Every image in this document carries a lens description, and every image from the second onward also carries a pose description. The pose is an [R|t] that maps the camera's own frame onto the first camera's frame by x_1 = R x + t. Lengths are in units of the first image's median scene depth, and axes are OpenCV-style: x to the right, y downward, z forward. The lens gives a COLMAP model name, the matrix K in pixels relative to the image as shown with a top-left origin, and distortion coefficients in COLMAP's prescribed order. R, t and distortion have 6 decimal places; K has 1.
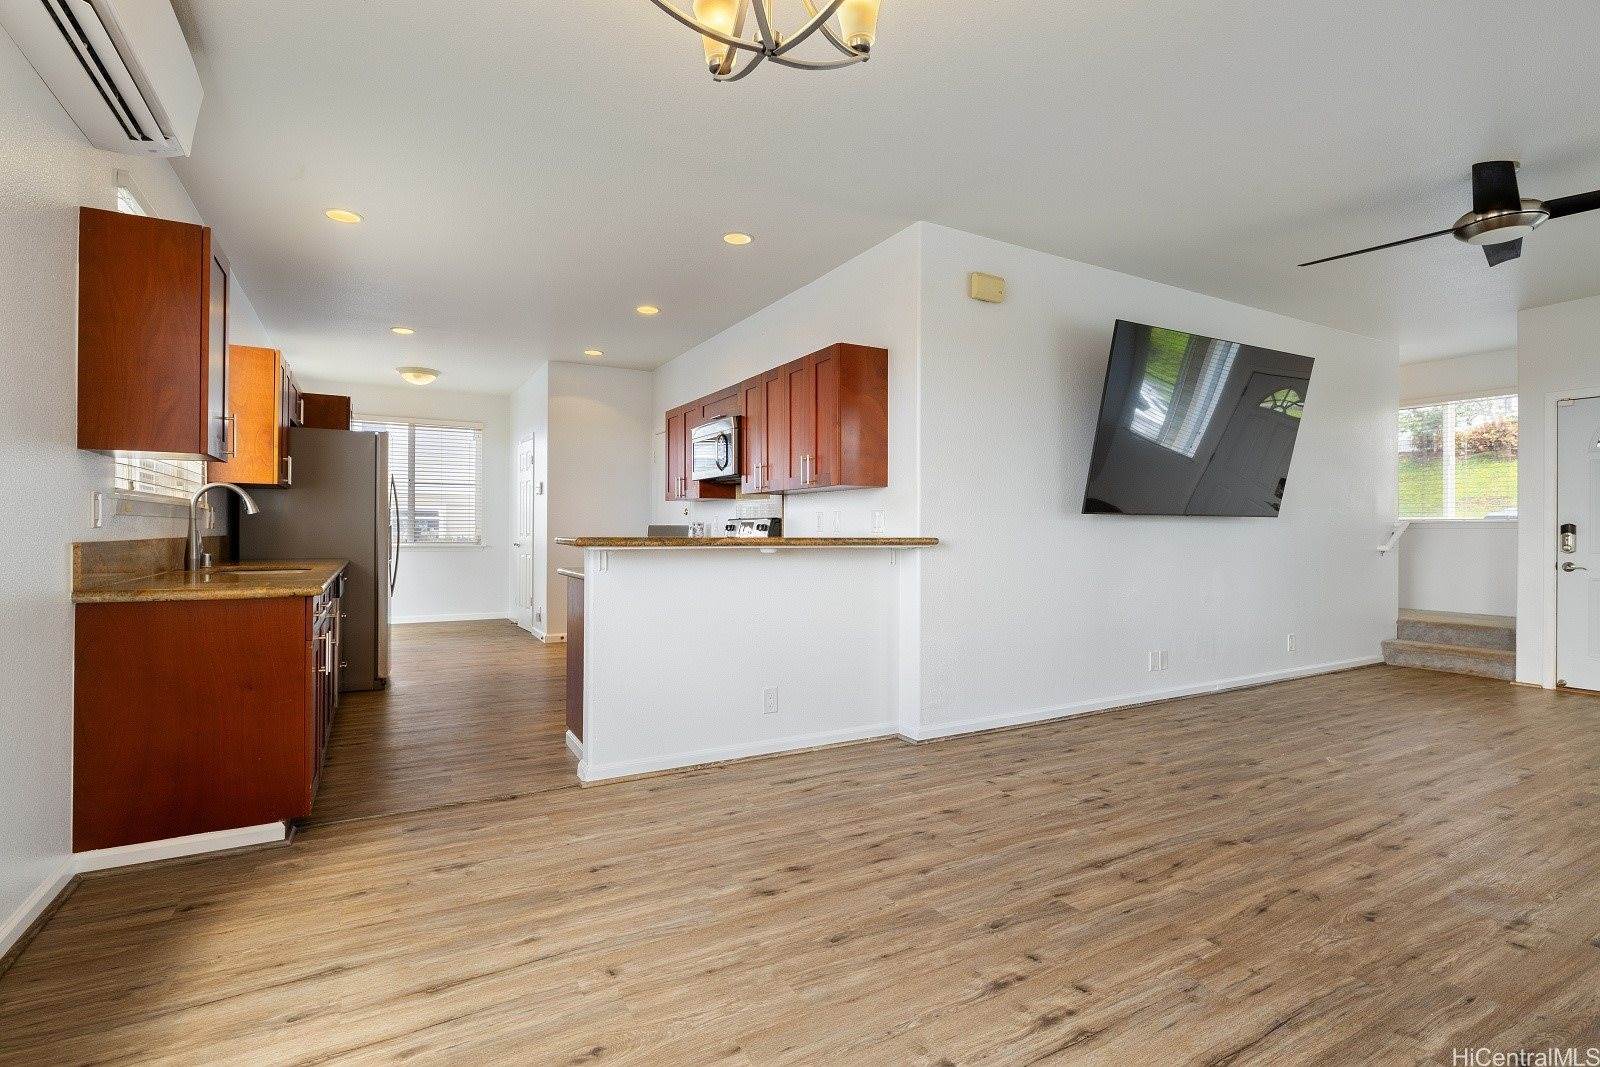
lens RADIAL K [[757.0, 0, 798.2], [0, 757.0, 521.1], [0, 0, 1]] dist [-0.001861, 0.000056]
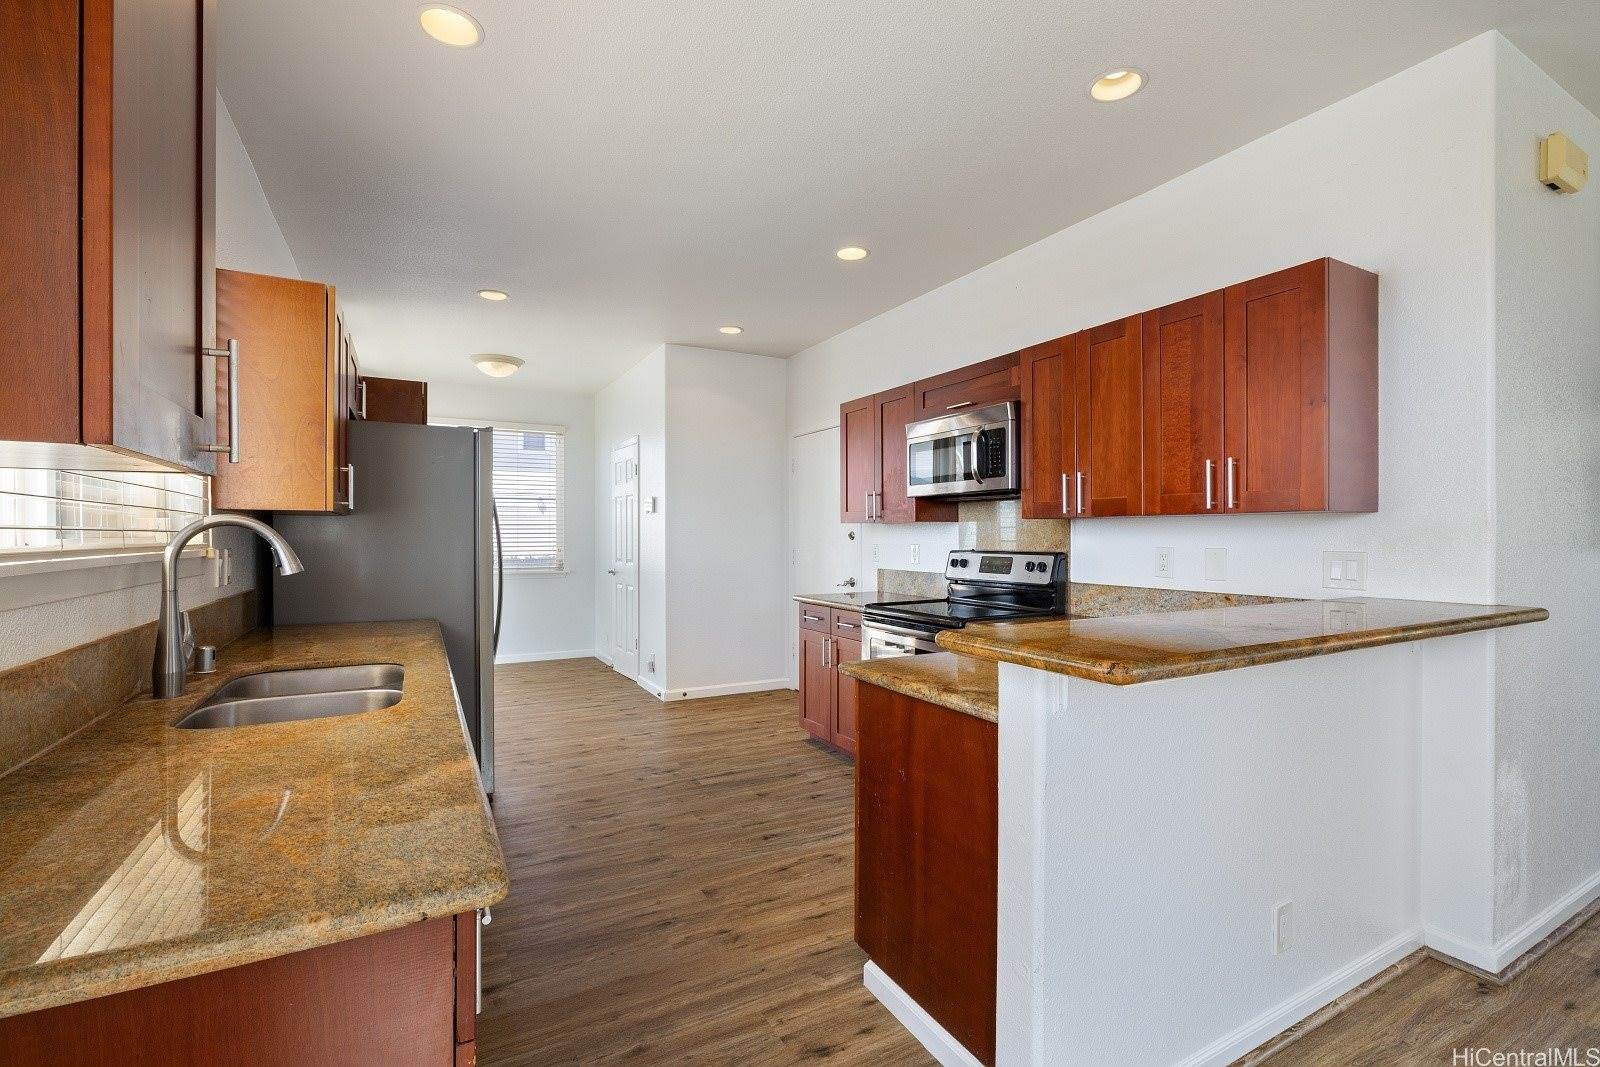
lens RADIAL K [[711.4, 0, 800.0], [0, 711.4, 533.5], [0, 0, 1]] dist [-0.001210, -0.000064]
pose [[0.999953, -0.003049, -0.009171, -0.360490], [0.003128, 0.999957, 0.008684, -0.039555], [0.009144, -0.008712, 0.999920, 0.505678]]
